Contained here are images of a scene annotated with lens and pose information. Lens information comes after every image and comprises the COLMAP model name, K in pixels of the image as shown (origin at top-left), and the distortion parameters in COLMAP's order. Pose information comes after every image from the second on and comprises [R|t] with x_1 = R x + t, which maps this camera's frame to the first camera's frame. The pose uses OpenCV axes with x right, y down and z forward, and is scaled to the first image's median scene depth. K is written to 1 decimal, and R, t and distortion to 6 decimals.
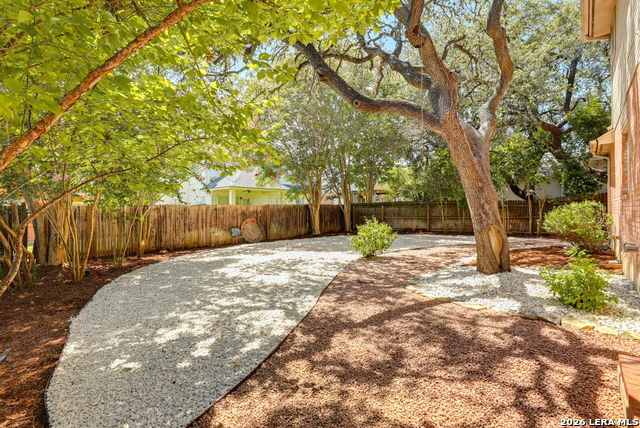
lens RADIAL K [[298.8, 0, 320.3], [0, 298.8, 207.4], [0, 0, 1]] dist [-0.032596, 0.000120]
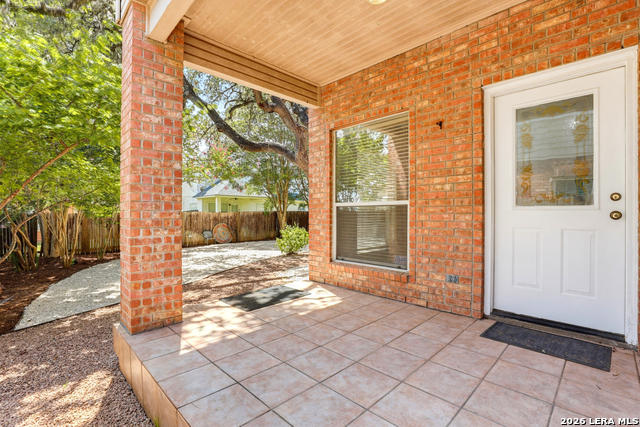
lens RADIAL K [[294.1, 0, 320.0], [0, 294.1, 213.5], [0, 0, 1]] dist [-0.032010, 0.000579]
pose [[0.999416, 0.003277, -0.034023, 0.199243], [-0.003119, 0.999984, 0.004685, -0.008433], [0.034038, -0.004576, 0.999410, -0.154129]]
